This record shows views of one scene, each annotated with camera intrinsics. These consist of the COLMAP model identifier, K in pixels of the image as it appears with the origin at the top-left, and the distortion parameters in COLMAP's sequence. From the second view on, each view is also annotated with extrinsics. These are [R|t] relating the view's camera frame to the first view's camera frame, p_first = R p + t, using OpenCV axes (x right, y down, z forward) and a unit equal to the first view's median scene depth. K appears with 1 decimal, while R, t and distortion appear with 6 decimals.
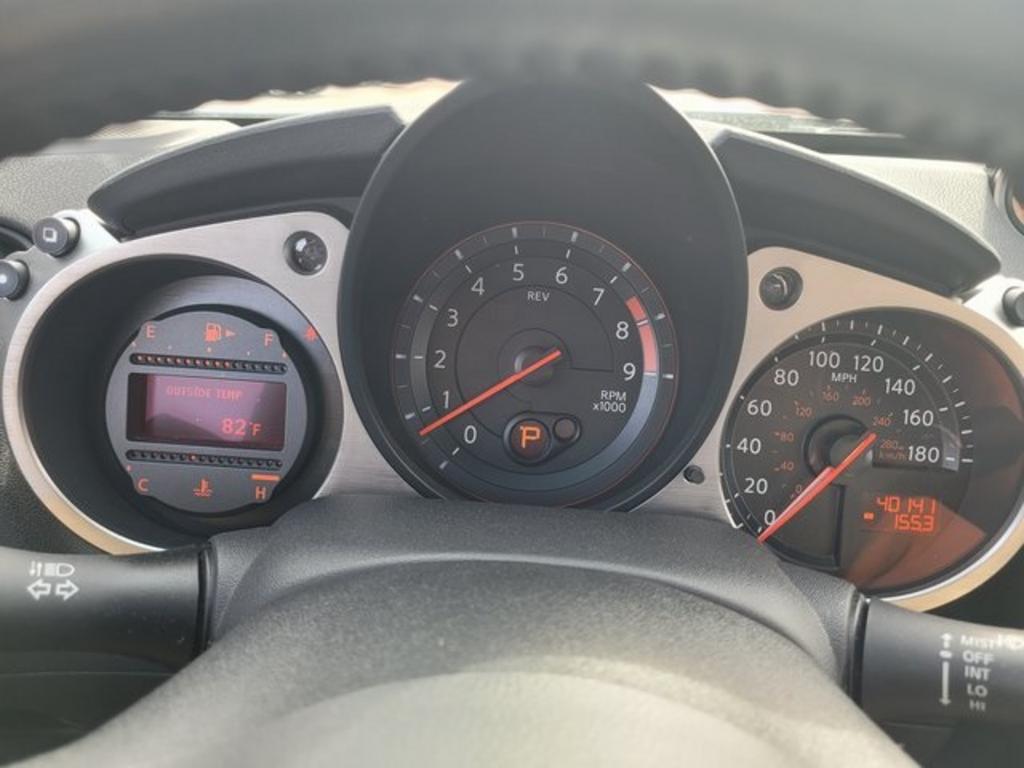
lens RADIAL K [[806.5, 0, 525.3], [0, 806.5, 360.0], [0, 0, 1]] dist [0.037674, -0.019836]
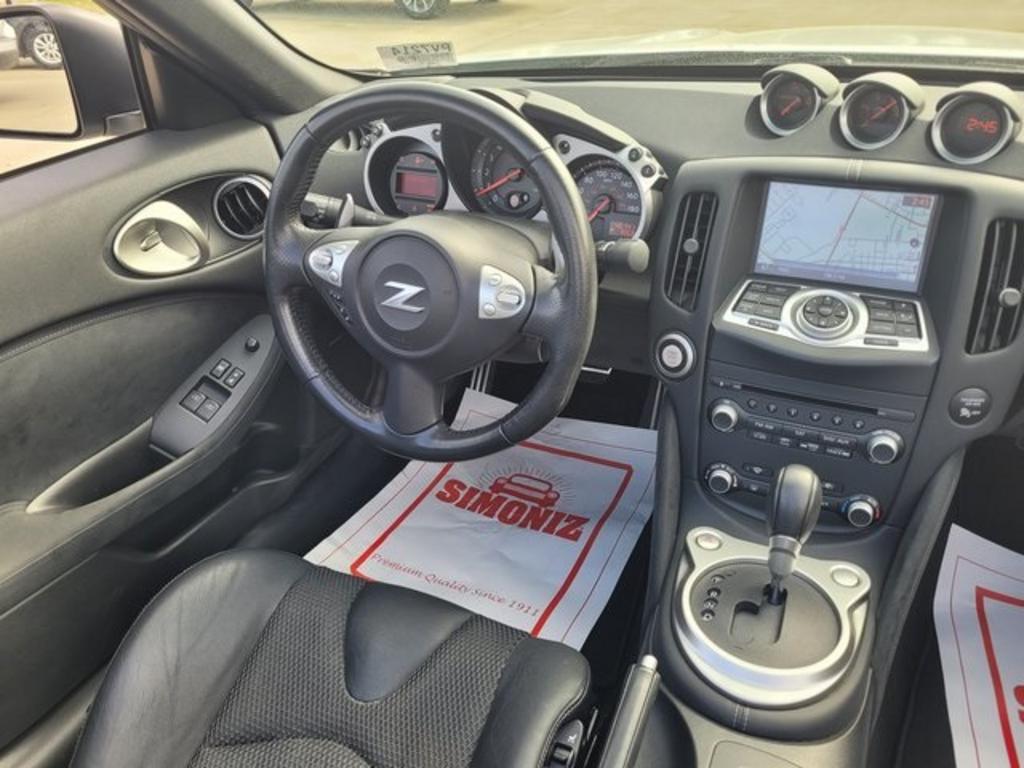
lens RADIAL K [[806.5, 0, 504.7], [0, 806.5, 386.6], [0, 0, 1]] dist [0.037674, -0.019836]
pose [[0.907638, 0.128368, -0.399642, 1.368484], [-0.052296, 0.979254, 0.195773, 0.205087], [0.416482, -0.156791, 0.895522, -1.943961]]
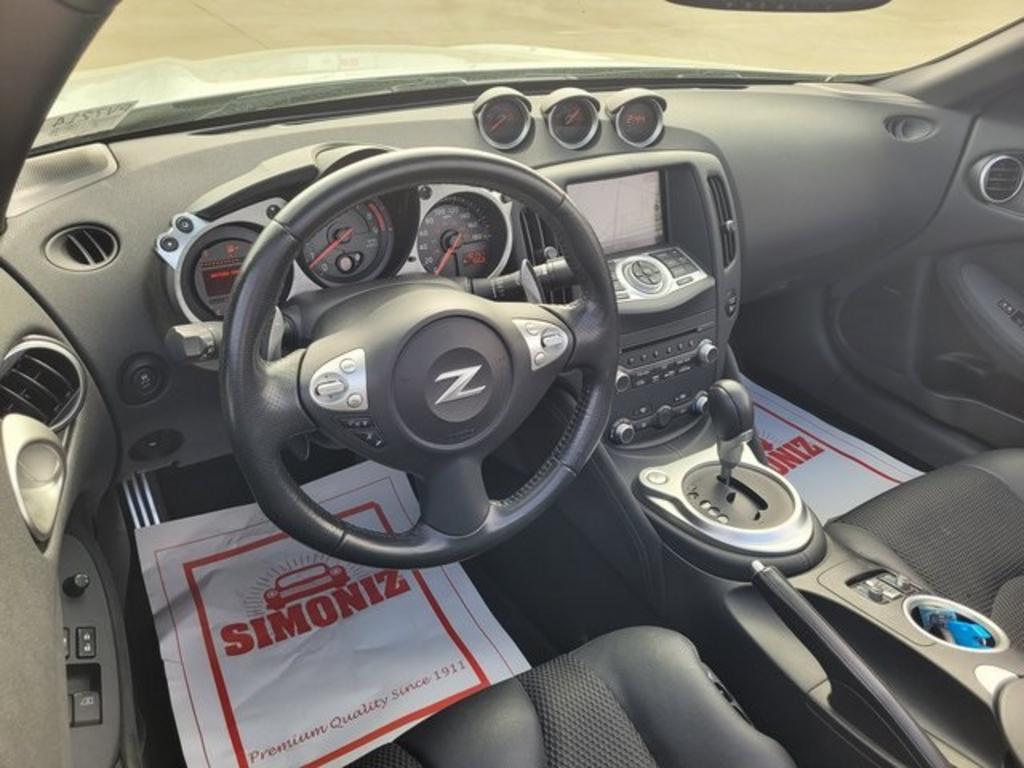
lens RADIAL K [[806.5, 0, 534.8], [0, 806.5, 370.5], [0, 0, 1]] dist [0.037674, -0.019836]
pose [[0.831437, -0.295218, 0.470700, -0.913643], [0.195174, 0.948358, 0.250048, -0.123686], [-0.520211, -0.116031, 0.846119, -1.758522]]
